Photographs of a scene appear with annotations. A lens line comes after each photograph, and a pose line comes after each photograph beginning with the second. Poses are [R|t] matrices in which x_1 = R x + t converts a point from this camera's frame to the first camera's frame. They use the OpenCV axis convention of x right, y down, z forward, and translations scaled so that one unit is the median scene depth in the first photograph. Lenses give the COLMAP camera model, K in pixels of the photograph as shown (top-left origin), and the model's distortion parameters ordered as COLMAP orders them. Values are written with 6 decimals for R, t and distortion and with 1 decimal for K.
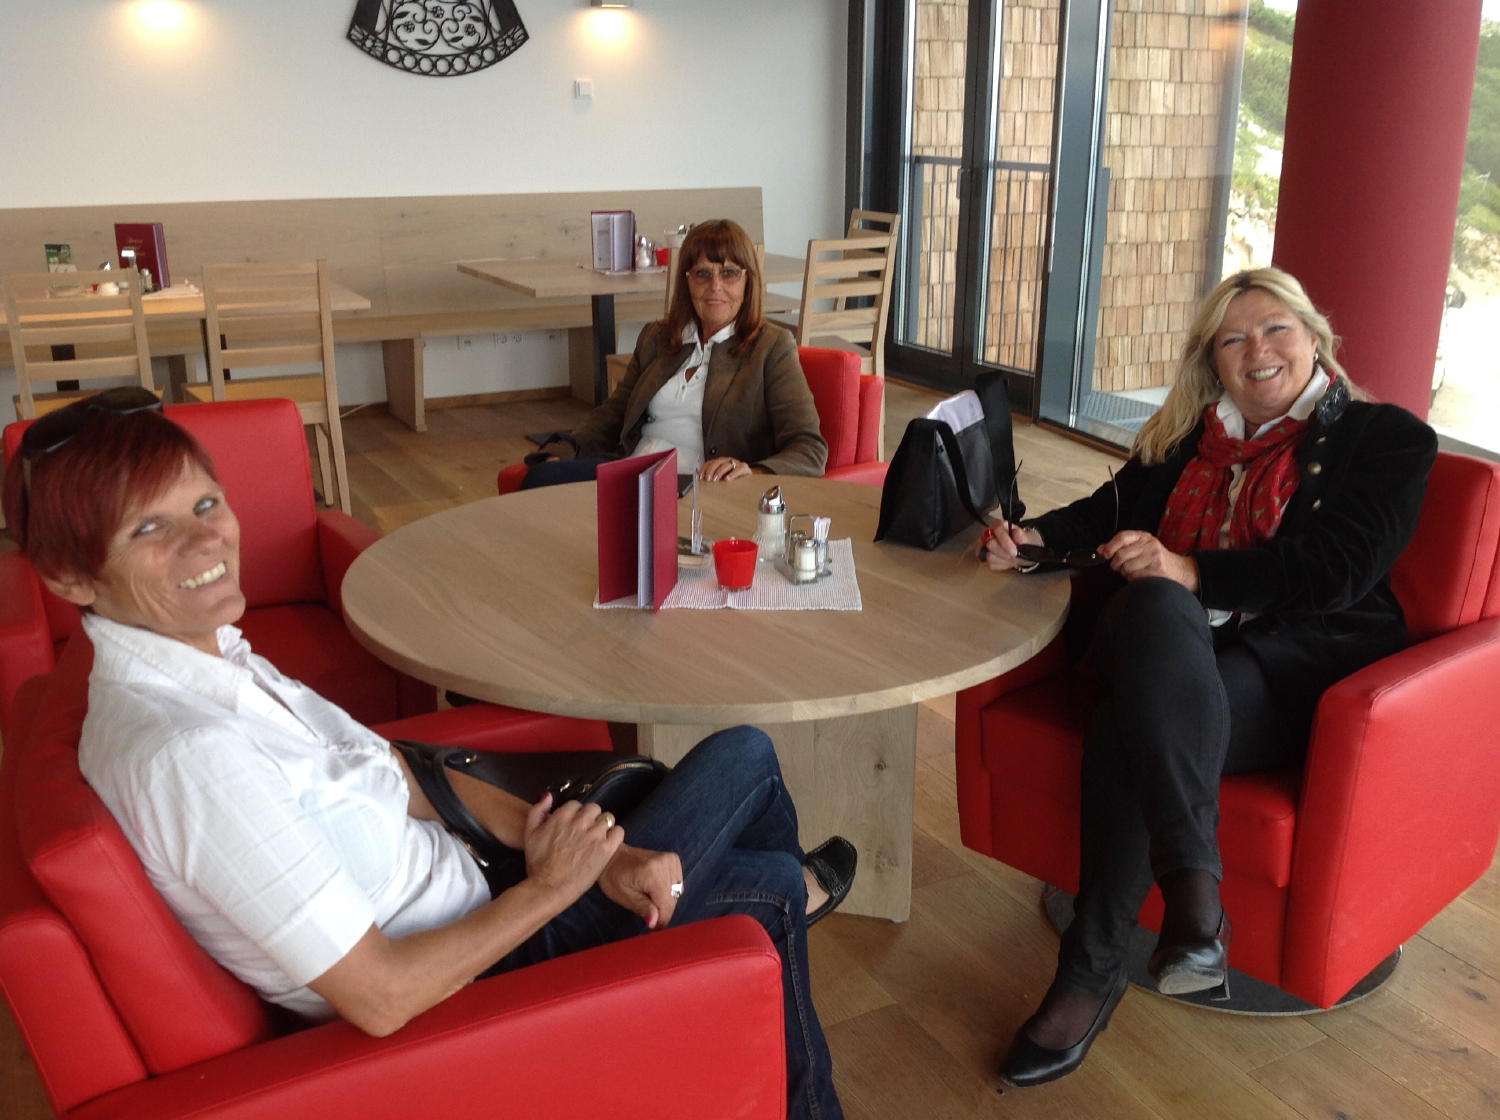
lens RADIAL K [[1396.0, 0, 750.0], [0, 1396.0, 560.0], [0, 0, 1]] dist [0.003988, -0.129480]
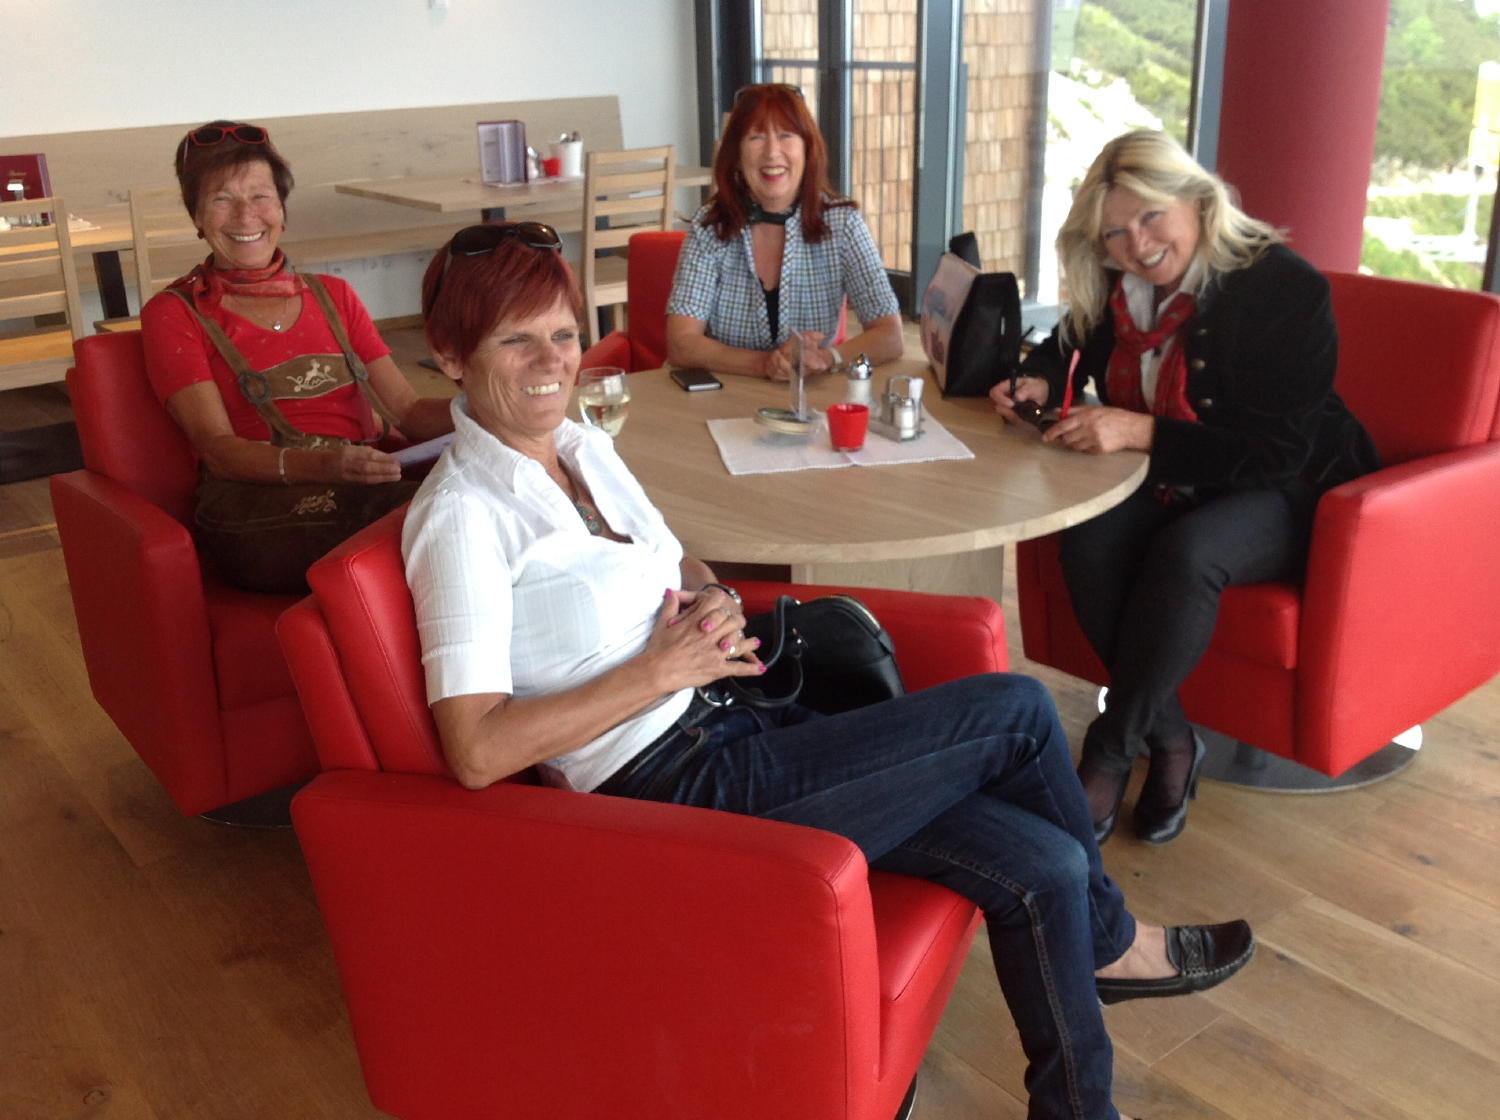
lens RADIAL K [[1502.3, 0, 750.0], [0, 1502.3, 560.0], [0, 0, 1]] dist [-0.082567, -0.018055]
pose [[0.978863, -0.089959, 0.183672, -0.144449], [0.084312, 0.995701, 0.038344, 0.026065], [-0.186332, -0.022048, 0.982239, -0.045663]]
